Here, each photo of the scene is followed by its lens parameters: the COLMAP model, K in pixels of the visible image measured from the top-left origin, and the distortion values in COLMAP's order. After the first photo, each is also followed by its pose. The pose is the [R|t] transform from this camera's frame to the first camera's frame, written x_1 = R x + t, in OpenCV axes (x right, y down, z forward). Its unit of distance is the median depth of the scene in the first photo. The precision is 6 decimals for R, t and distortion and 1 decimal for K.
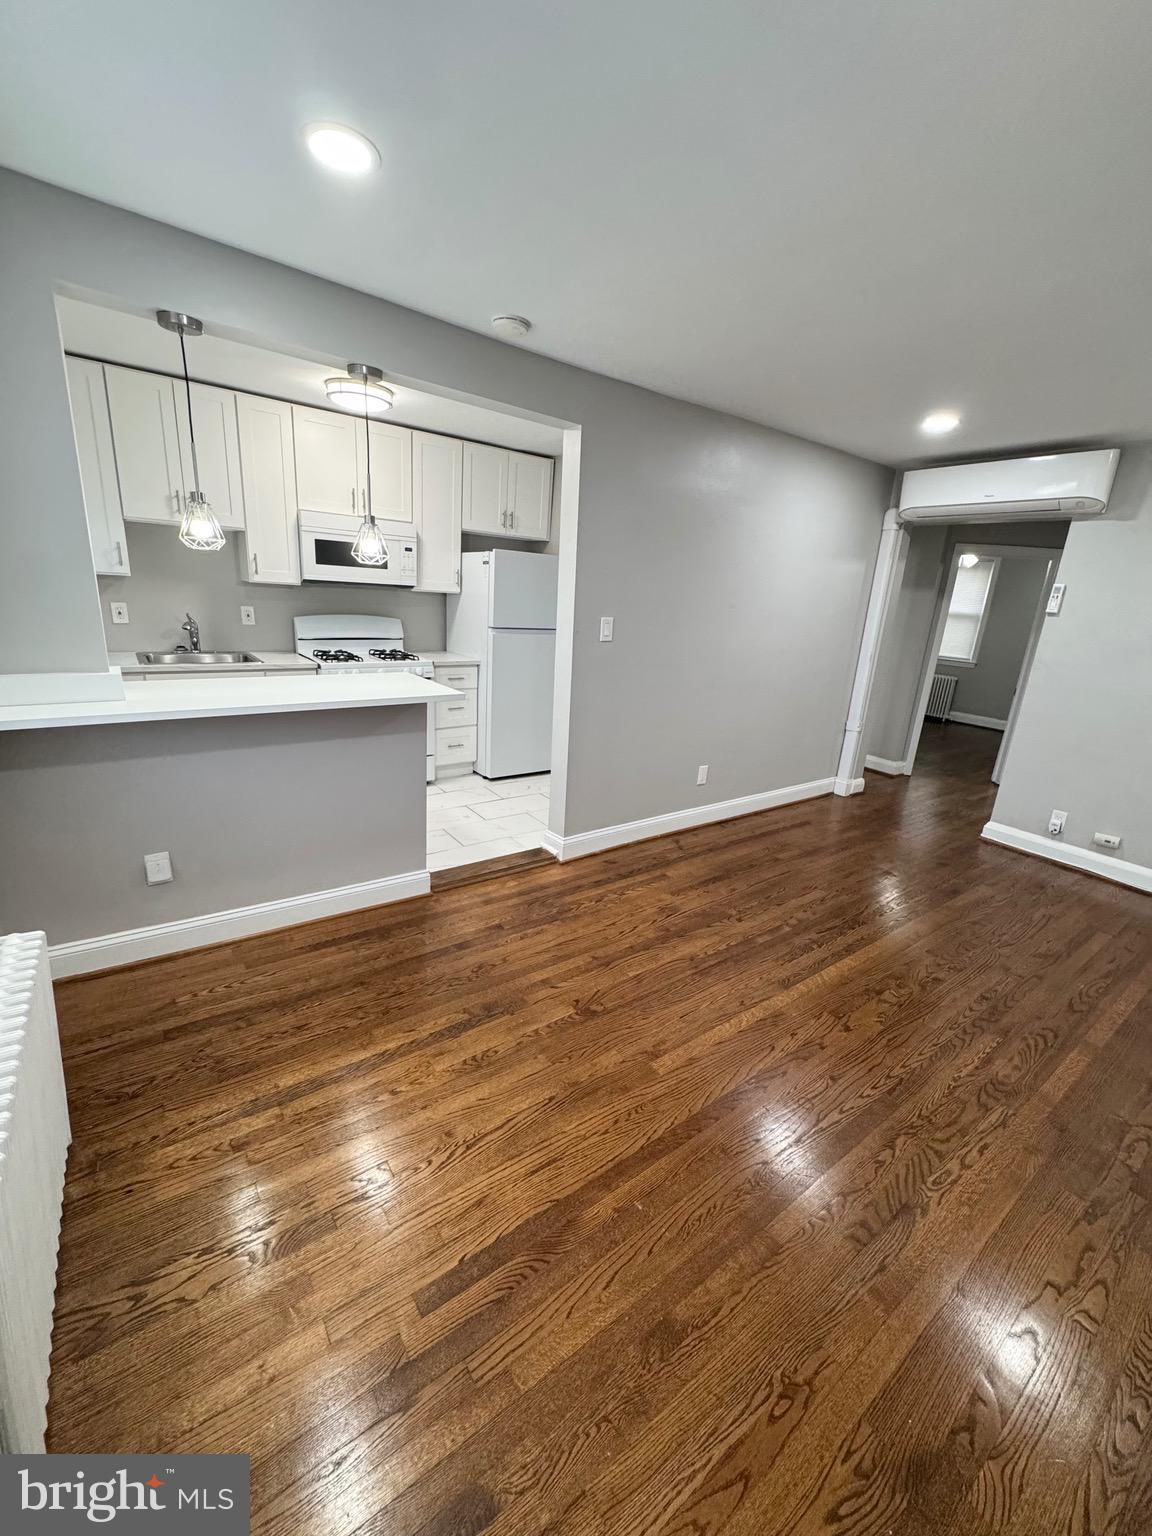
lens RADIAL K [[616.8, 0, 576.0], [0, 616.8, 768.0], [0, 0, 1]] dist [-0.001930, -0.000397]
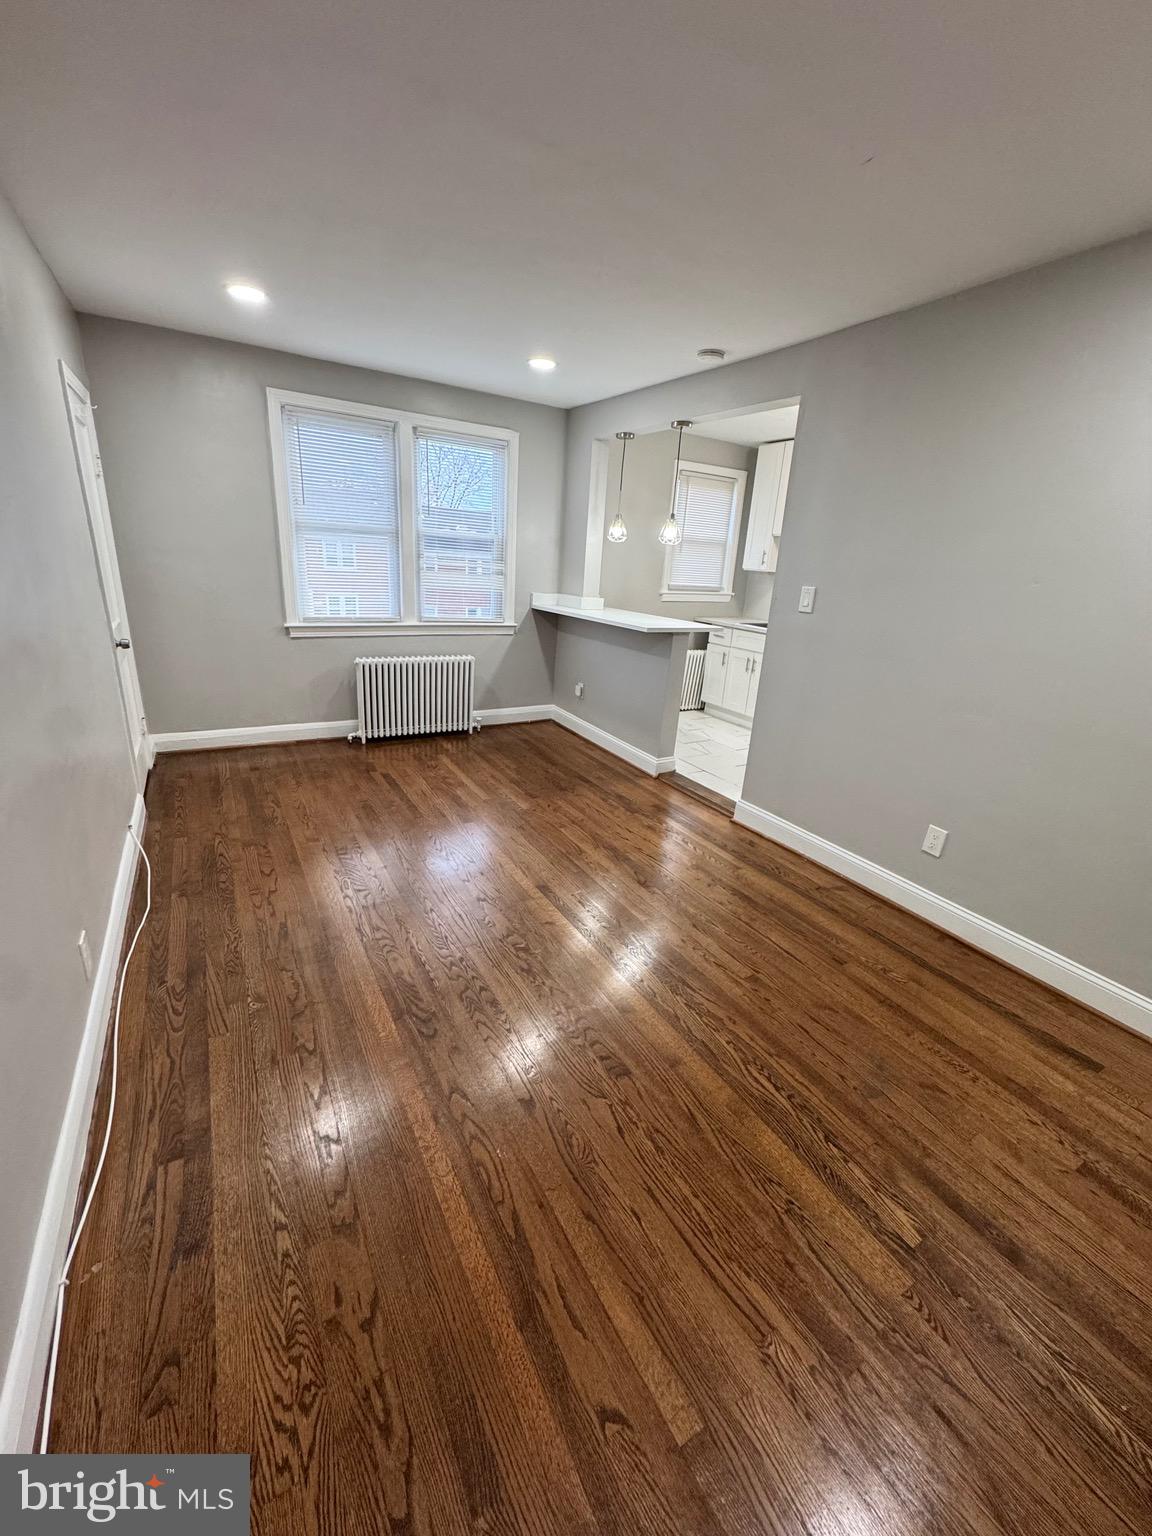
lens RADIAL K [[616.8, 0, 576.0], [0, 616.8, 768.0], [0, 0, 1]] dist [-0.001930, -0.000397]
pose [[-0.104356, 0.256521, -0.960889, 1.052824], [-0.341128, 0.898319, 0.276865, -0.134268], [0.934207, 0.356678, -0.006239, 0.770756]]
